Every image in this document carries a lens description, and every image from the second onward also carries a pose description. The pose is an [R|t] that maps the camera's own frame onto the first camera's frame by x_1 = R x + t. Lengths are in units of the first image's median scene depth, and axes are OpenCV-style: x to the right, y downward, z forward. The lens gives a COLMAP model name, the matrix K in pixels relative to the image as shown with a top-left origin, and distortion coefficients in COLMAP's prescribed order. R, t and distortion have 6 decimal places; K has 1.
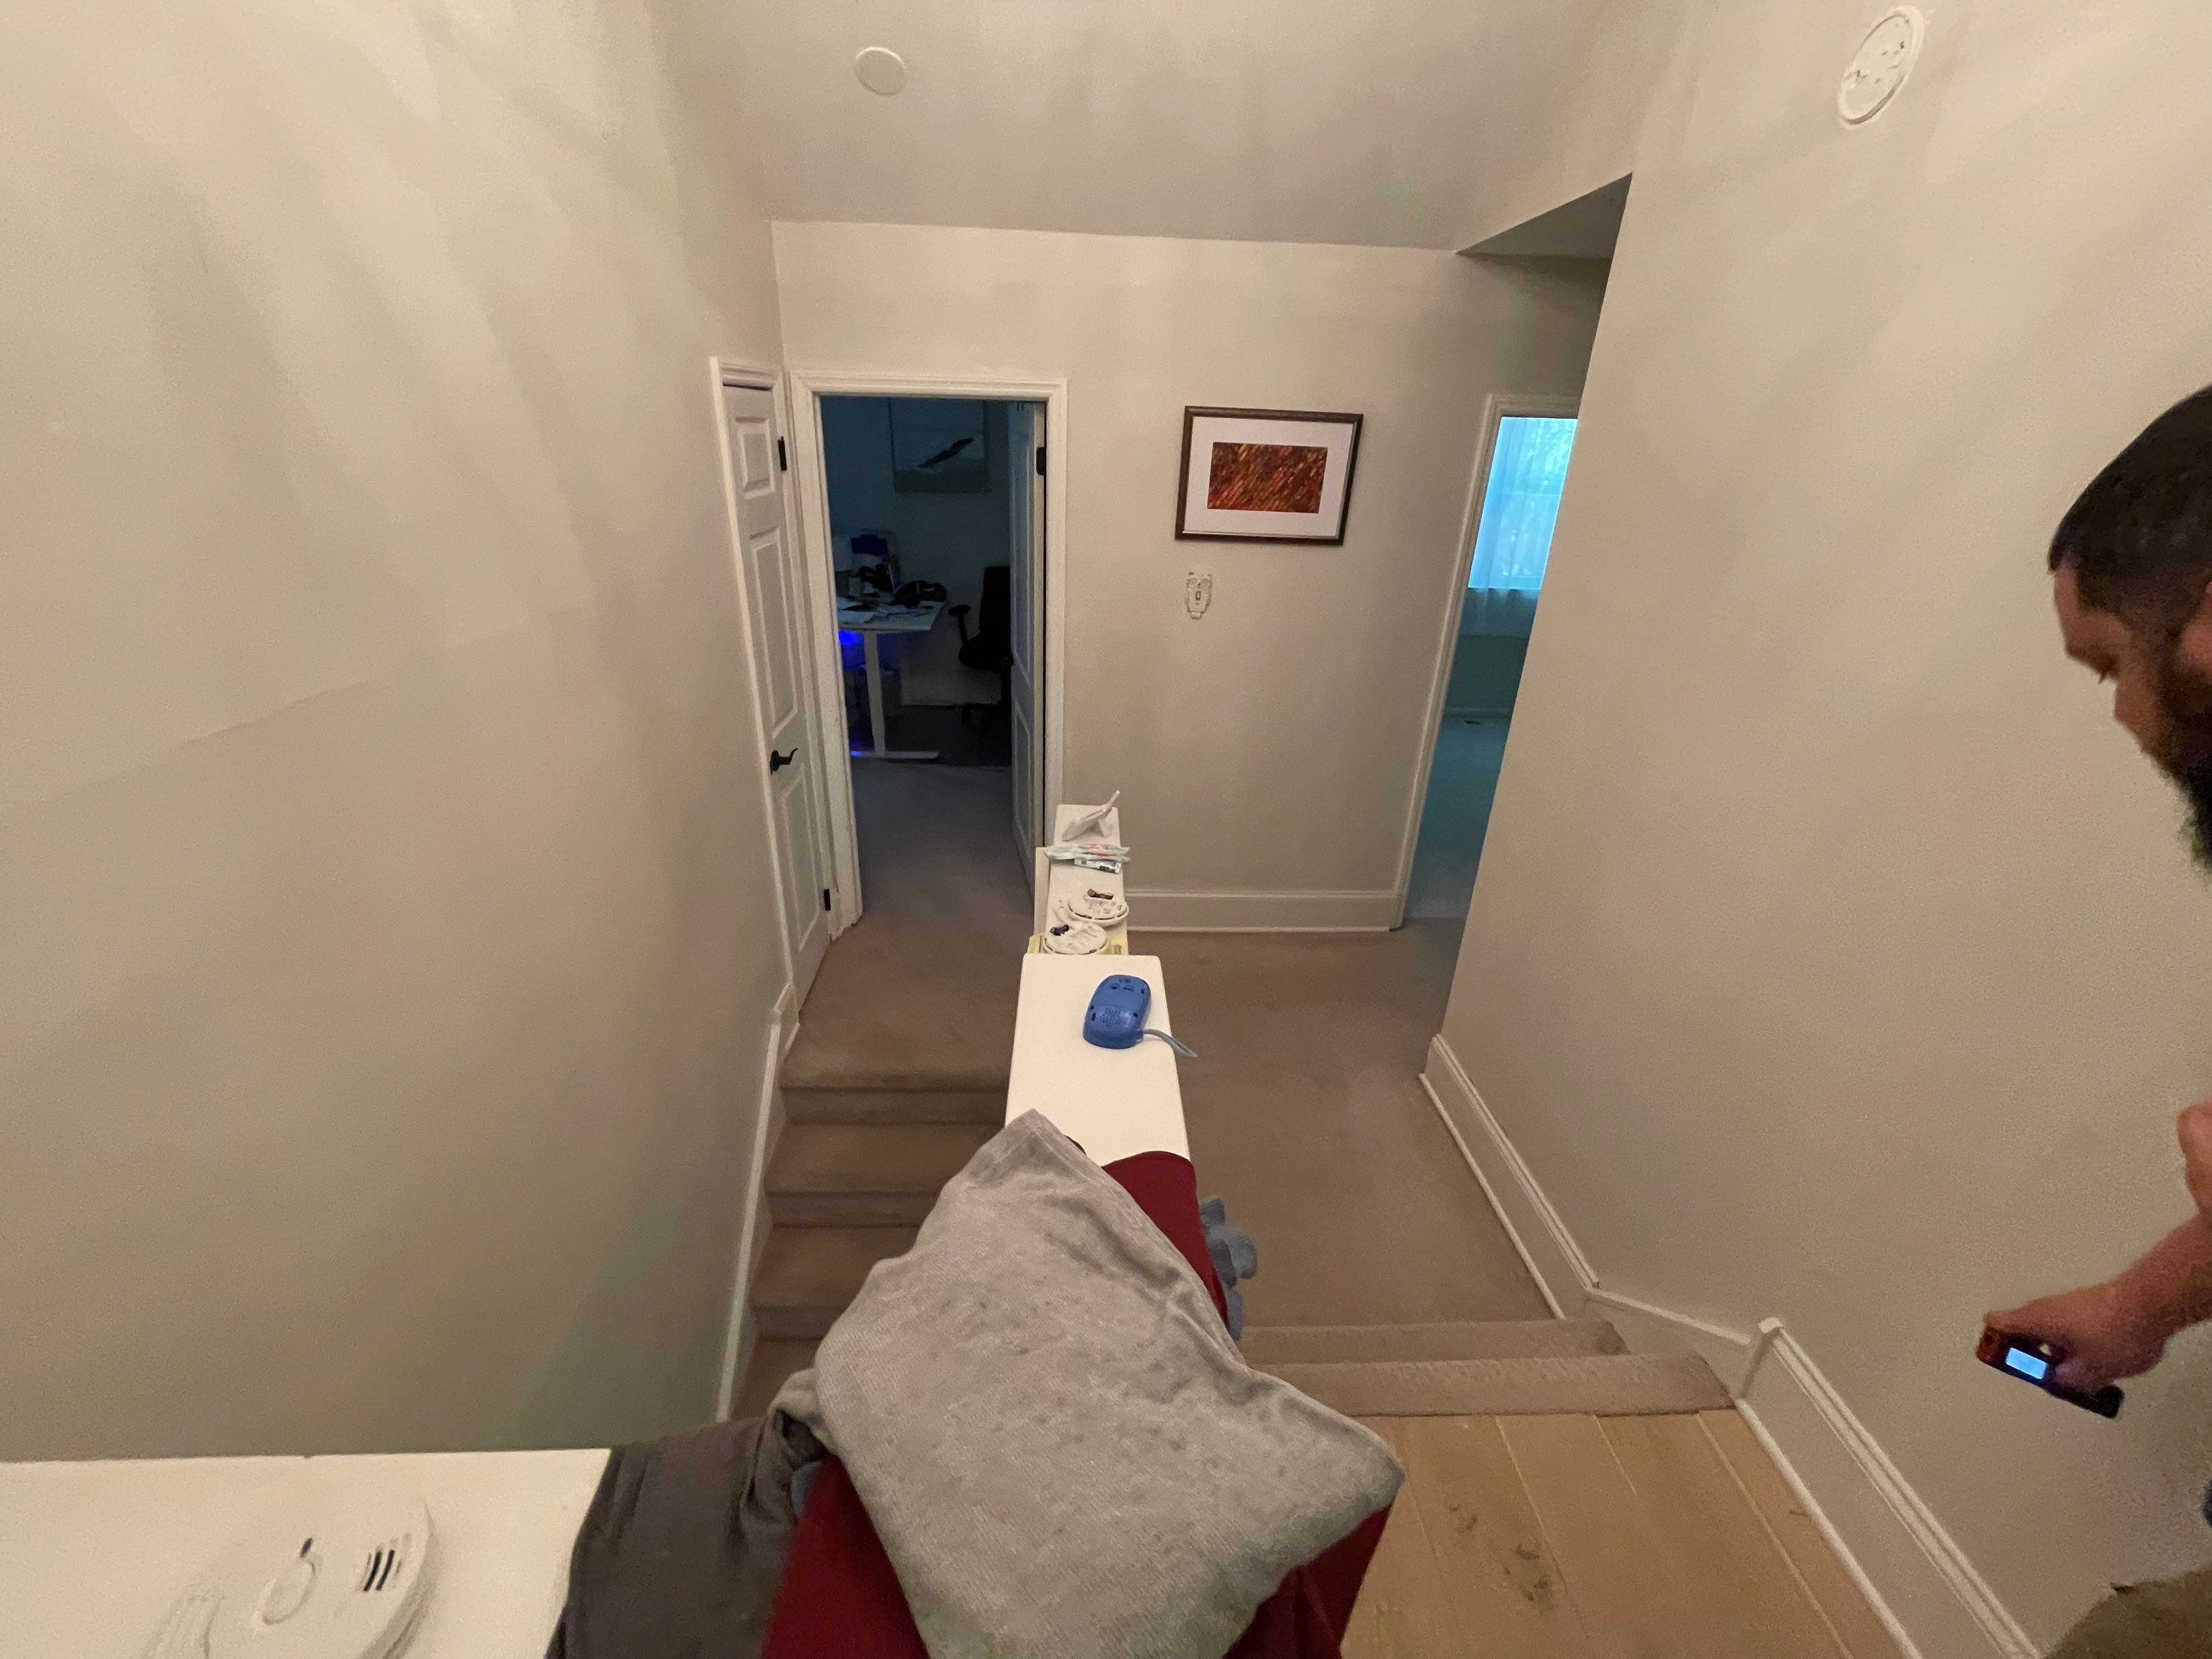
lens RADIAL K [[905.4, 0, 1102.5], [0, 905.4, 829.2], [0, 0, 1]] dist [-0.002470, 0.000313]
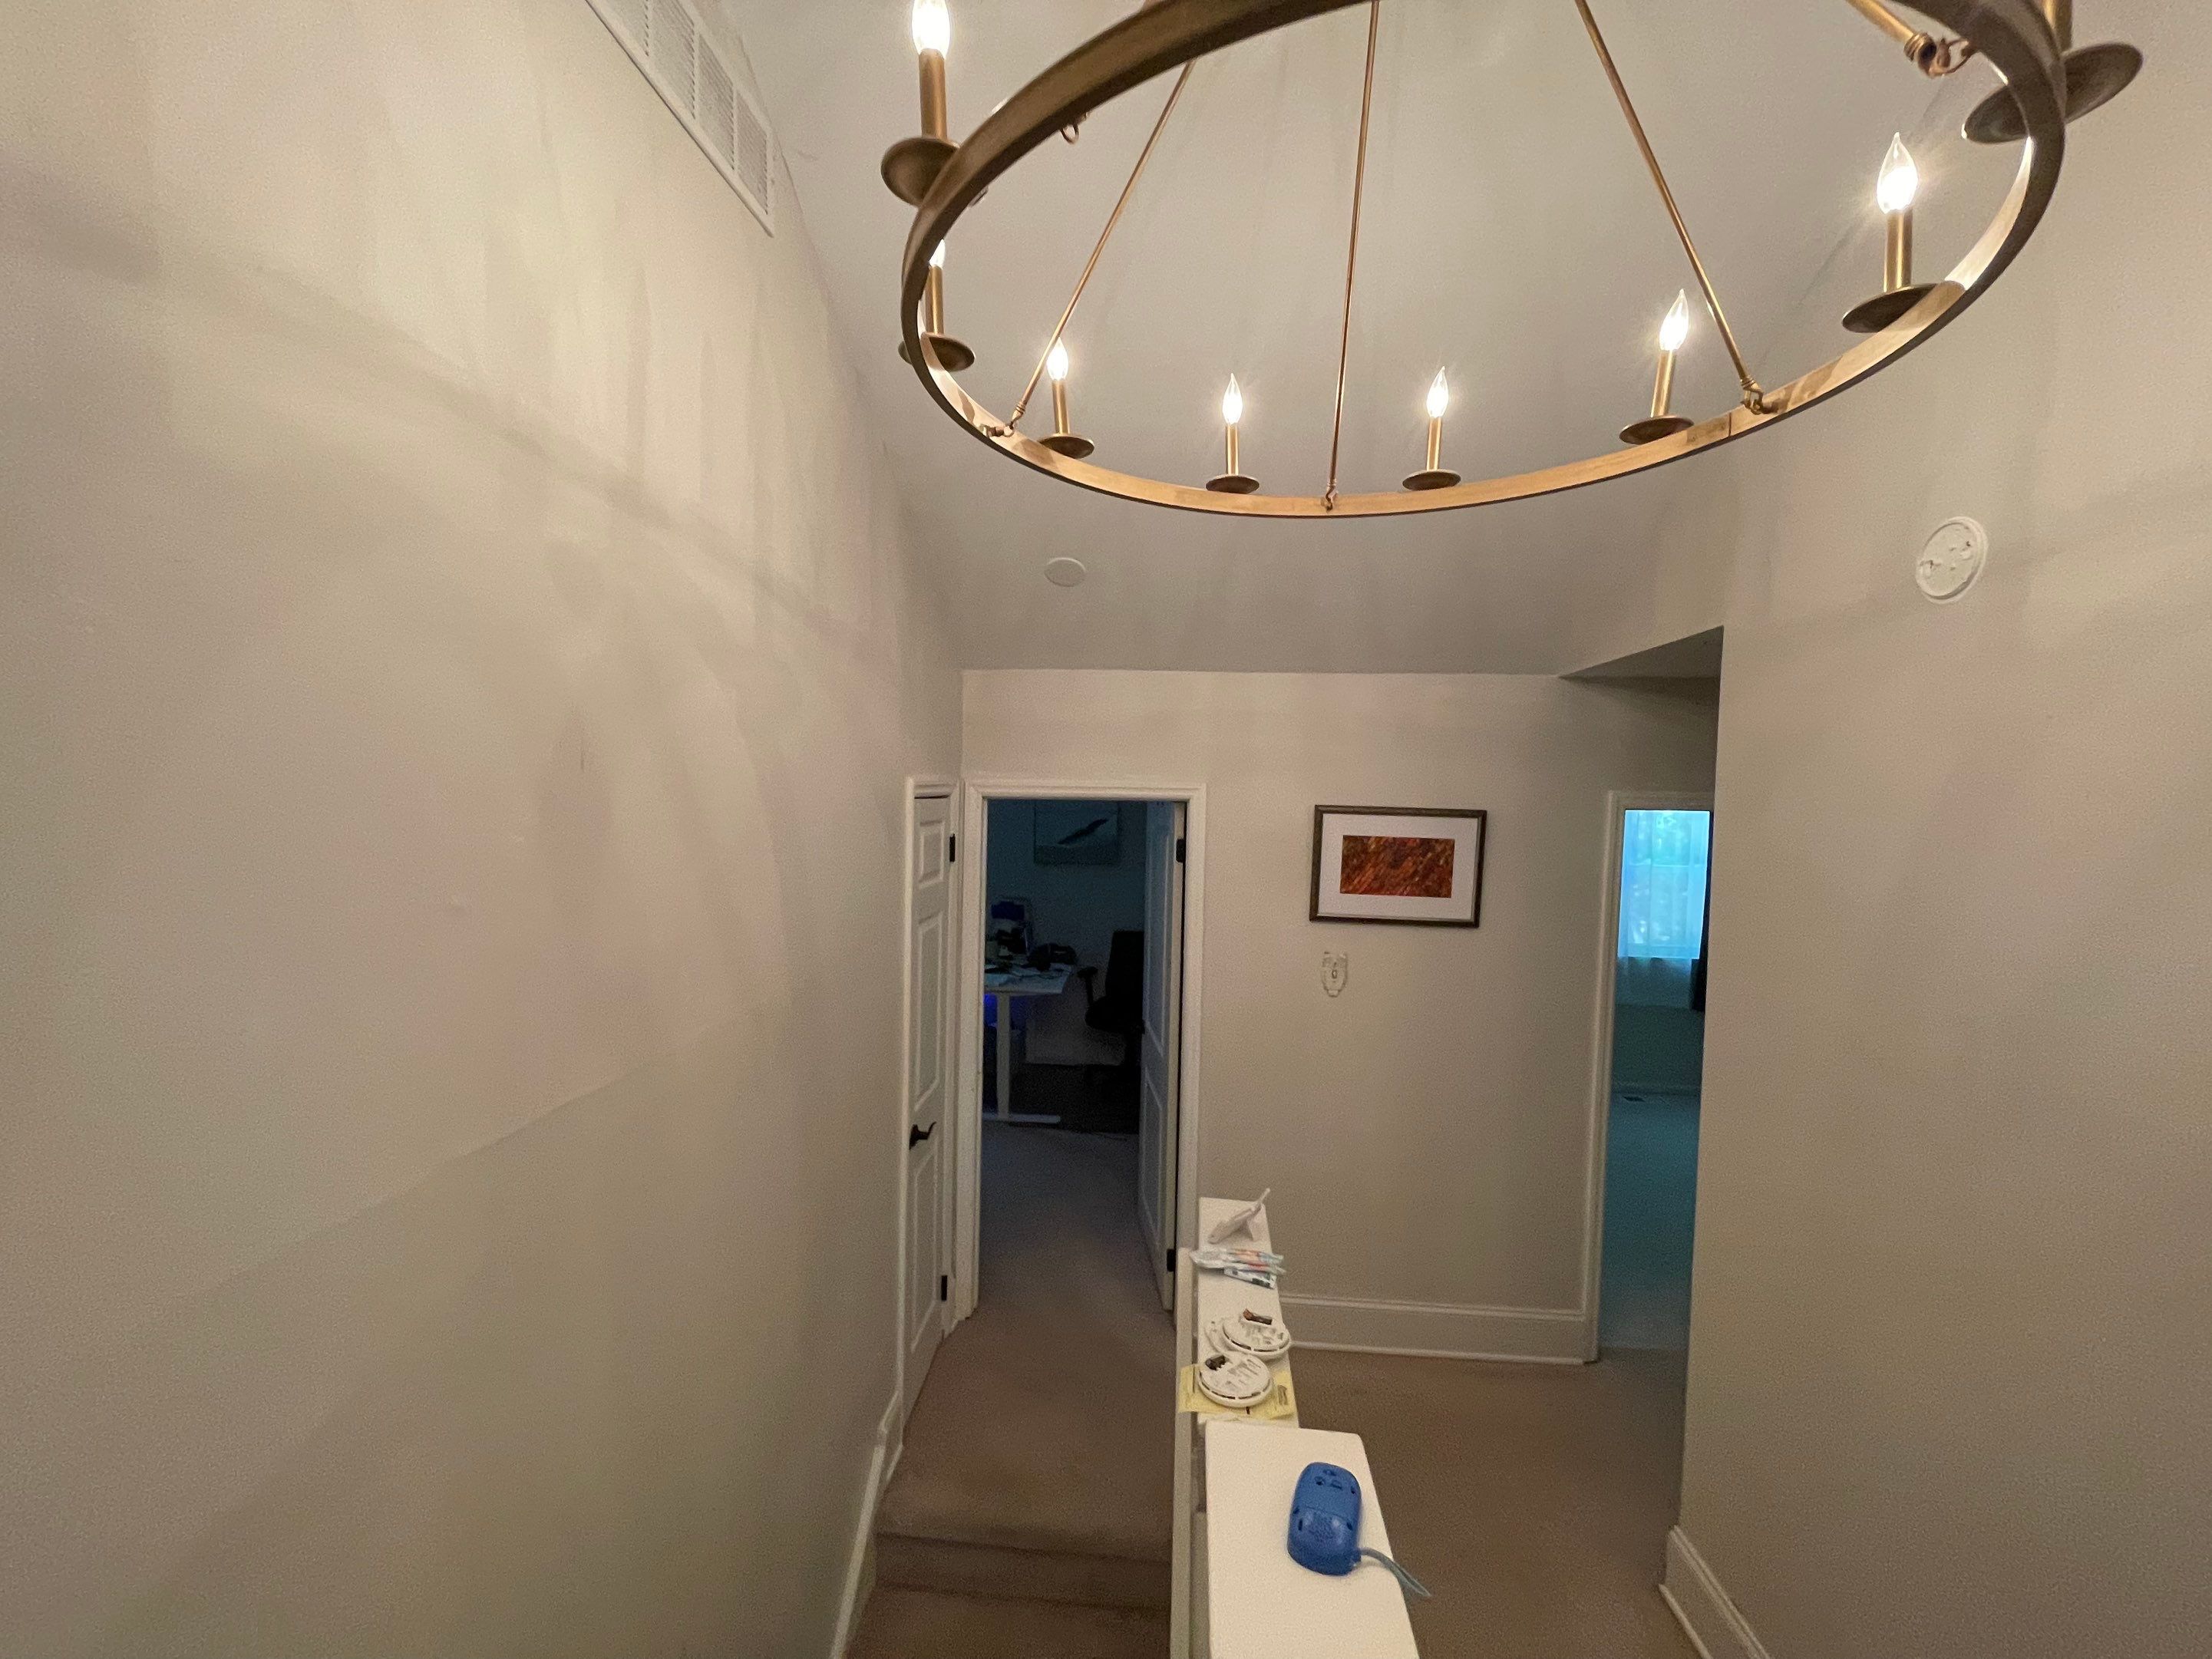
lens RADIAL K [[905.4, 0, 1102.1], [0, 905.4, 827.1], [0, 0, 1]] dist [-0.002470, 0.000313]
pose [[0.992561, -0.004956, -0.121645, -0.033547], [-0.040706, 0.928159, -0.369951, -0.031797], [0.114740, 0.372151, 0.921053, -0.024402]]
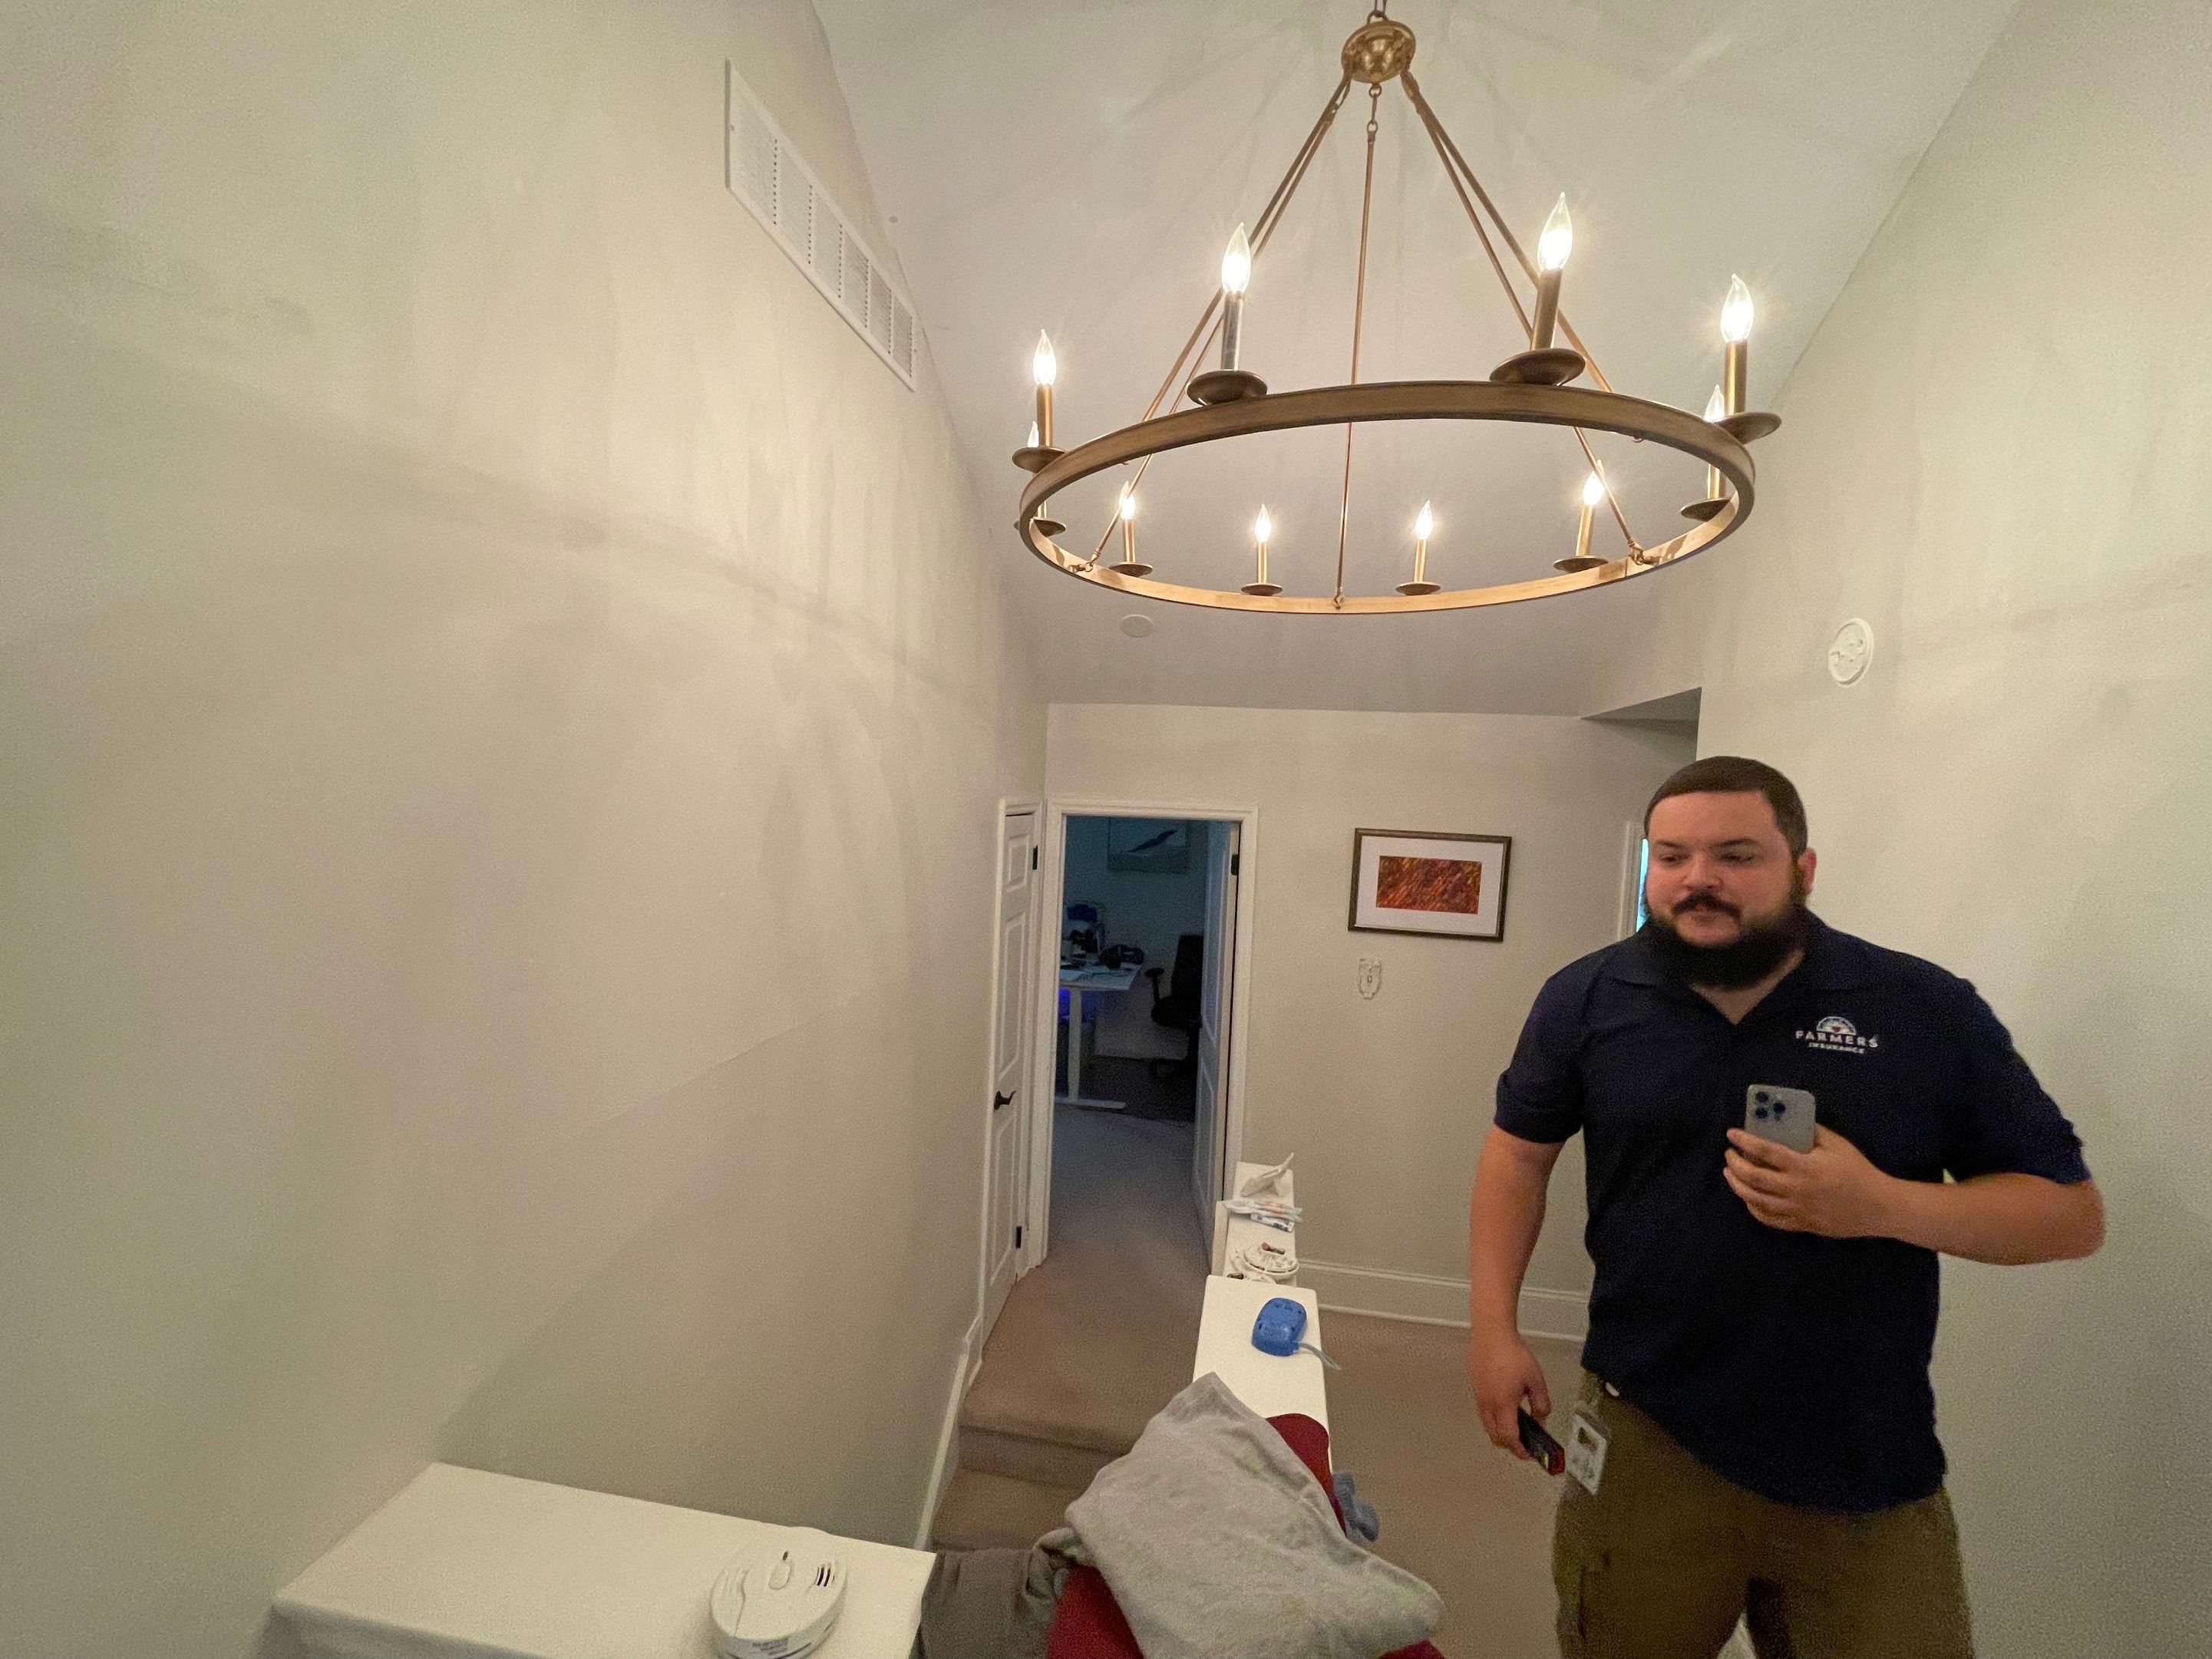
lens RADIAL K [[905.4, 0, 1107.3], [0, 905.4, 830.8], [0, 0, 1]] dist [-0.002470, 0.000313]
pose [[0.979591, 0.019630, -0.200039, 0.008119], [-0.092967, 0.926618, -0.364330, 0.015174], [0.178208, 0.375491, 0.909532, -0.188404]]
